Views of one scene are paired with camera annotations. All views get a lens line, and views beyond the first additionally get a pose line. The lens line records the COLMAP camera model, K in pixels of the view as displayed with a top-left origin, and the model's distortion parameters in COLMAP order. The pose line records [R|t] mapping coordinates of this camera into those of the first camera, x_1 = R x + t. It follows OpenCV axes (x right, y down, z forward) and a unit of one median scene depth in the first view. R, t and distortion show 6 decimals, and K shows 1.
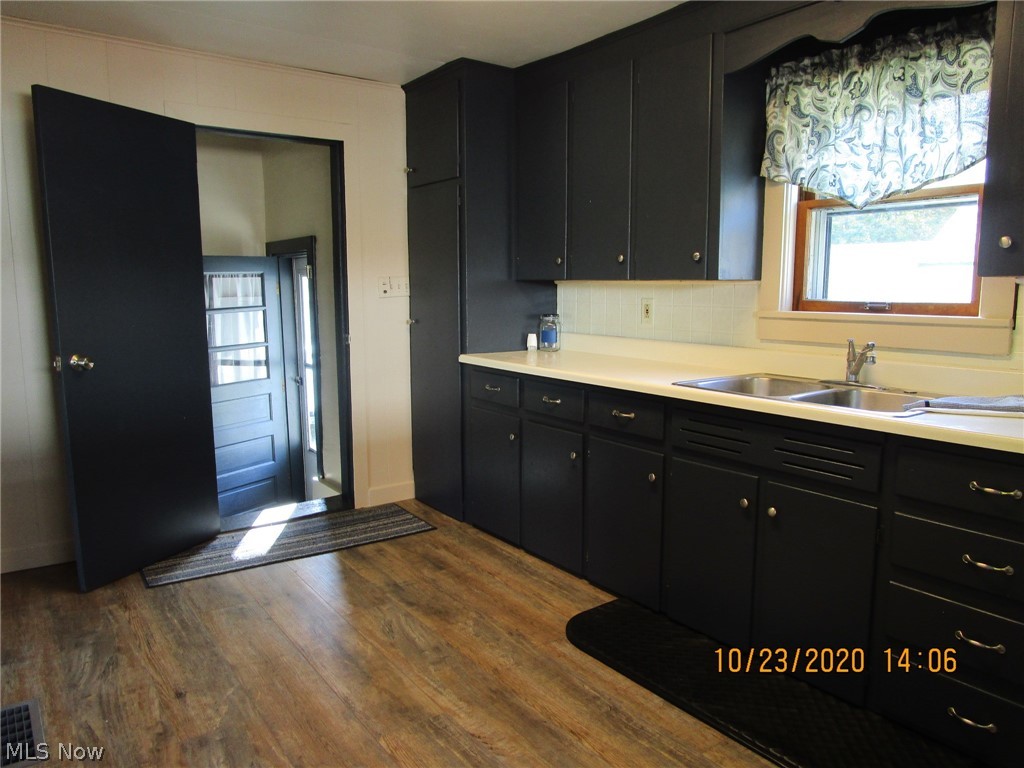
lens RADIAL K [[728.4, 0, 504.1], [0, 728.4, 384.9], [0, 0, 1]] dist [-0.037796, 0.015192]
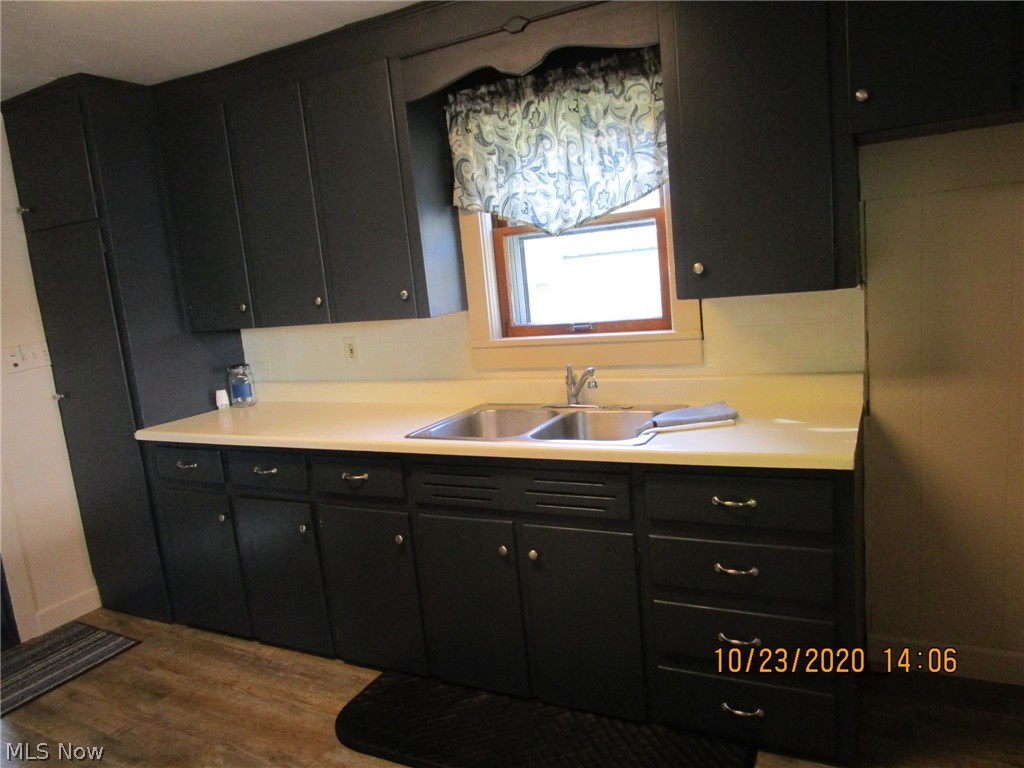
lens RADIAL K [[728.4, 0, 508.3], [0, 728.4, 385.4], [0, 0, 1]] dist [-0.037796, 0.015192]
pose [[0.889164, -0.155382, 0.430399, -0.040506], [0.154766, 0.987270, 0.036690, -0.078637], [-0.430621, 0.033988, 0.901893, 0.100356]]
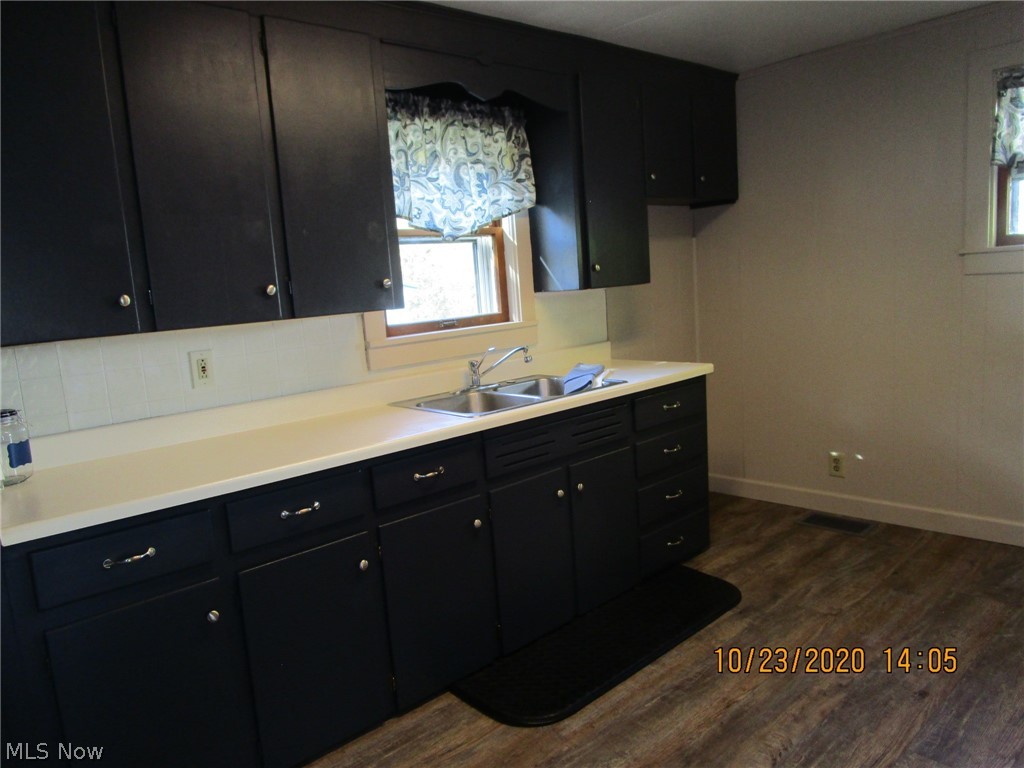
lens RADIAL K [[728.4, 0, 510.4], [0, 728.4, 384.0], [0, 0, 1]] dist [-0.037796, 0.015192]
pose [[-0.117474, -0.135929, 0.983729, -0.670084], [0.202854, 0.966417, 0.157761, -0.176444], [-0.972137, 0.218086, -0.085956, 1.001929]]
